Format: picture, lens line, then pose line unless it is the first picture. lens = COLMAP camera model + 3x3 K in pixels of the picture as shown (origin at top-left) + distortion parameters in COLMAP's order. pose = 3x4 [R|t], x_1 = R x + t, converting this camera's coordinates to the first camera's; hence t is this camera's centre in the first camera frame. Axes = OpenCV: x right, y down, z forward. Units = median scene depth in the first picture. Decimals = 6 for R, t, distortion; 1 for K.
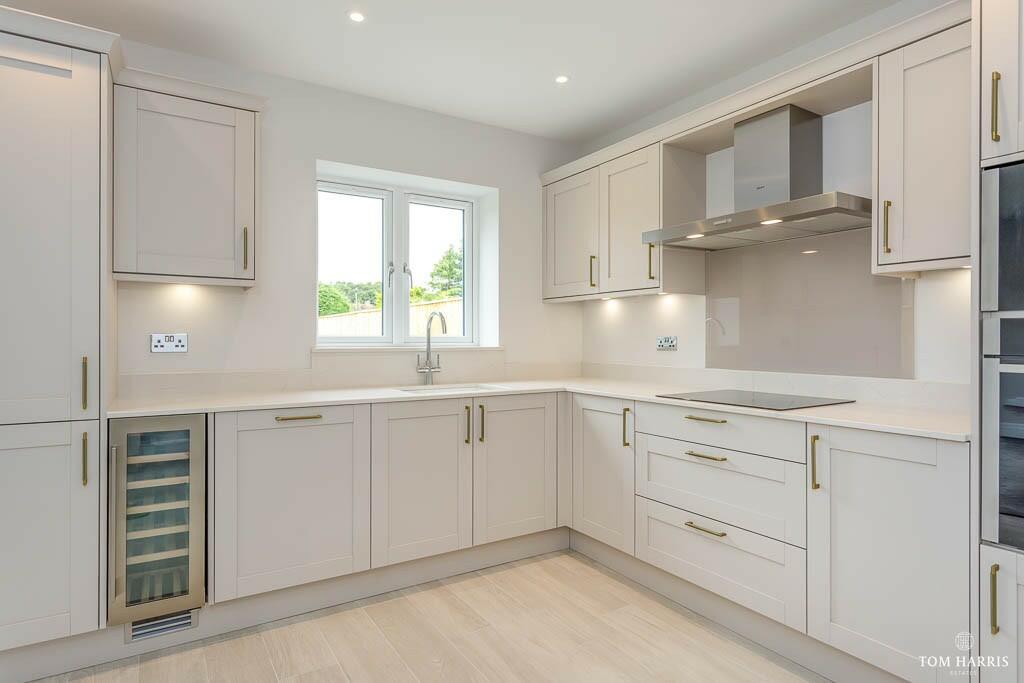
lens RADIAL K [[562.7, 0, 510.9], [0, 562.7, 340.1], [0, 0, 1]] dist [0.001764, 0.000604]
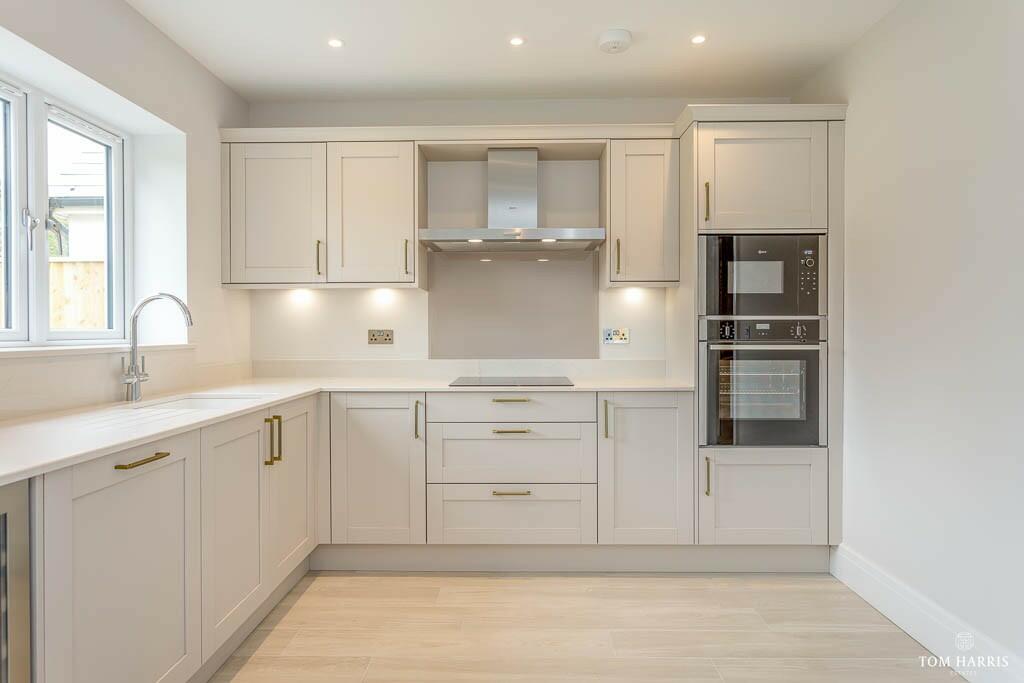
lens RADIAL K [[617.9, 0, 509.2], [0, 617.9, 334.6], [0, 0, 1]] dist [-0.006037, -0.000012]
pose [[0.552860, -0.007793, 0.833238, -0.654156], [0.005855, 0.999968, 0.005468, -0.003357], [-0.833254, 0.001856, 0.552888, 0.257001]]
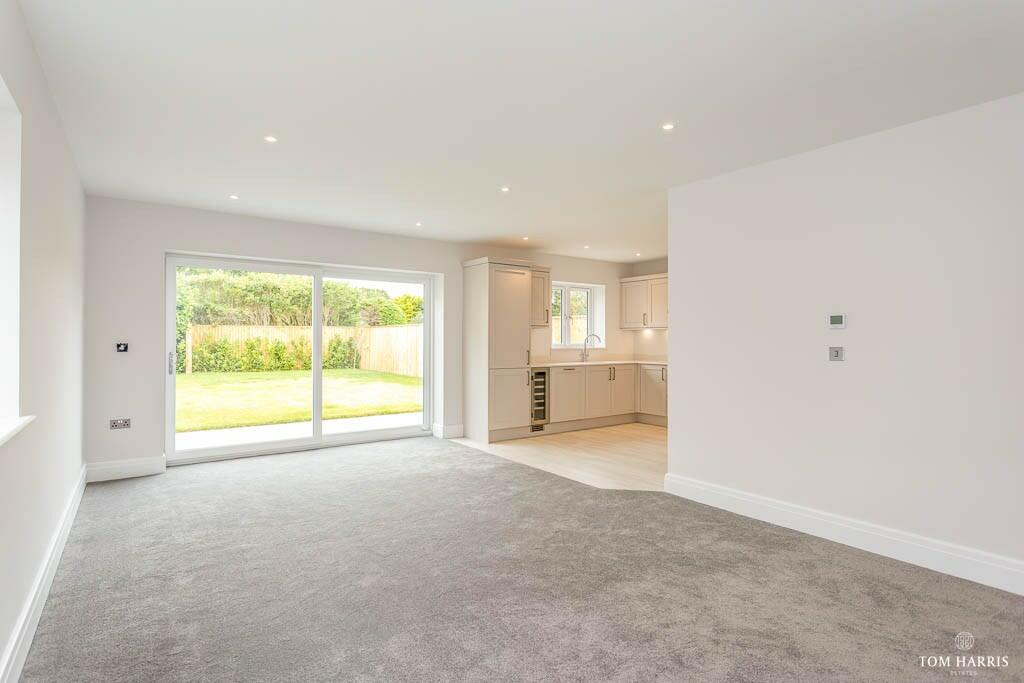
lens RADIAL K [[516.8, 0, 509.6], [0, 516.8, 337.0], [0, 0, 1]] dist [-0.004098, -0.000048]
pose [[0.998091, 0.002261, 0.061724, -0.828254], [-0.001918, 0.999982, -0.005625, -0.029993], [-0.061736, 0.005496, 0.998077, -1.807158]]
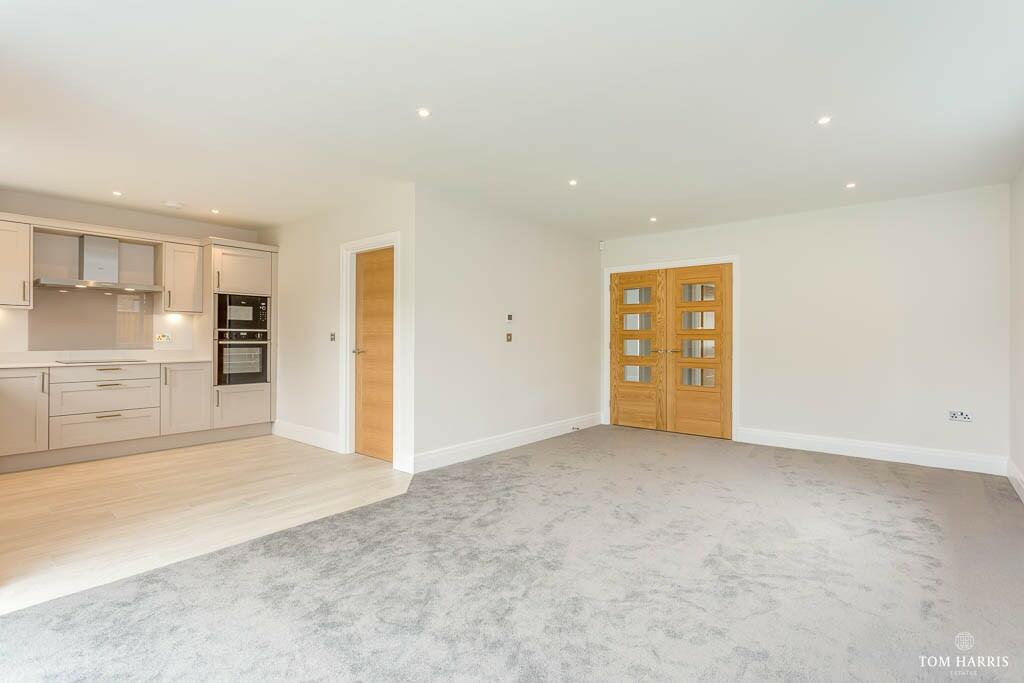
lens RADIAL K [[491.5, 0, 516.4], [0, 491.5, 335.9], [0, 0, 1]] dist [0.004817, 0.000172]
pose [[-0.309645, -0.000117, 0.950852, -1.903890], [-0.002823, 0.999996, -0.000797, -0.001768], [-0.950848, -0.002931, -0.309644, 0.020371]]
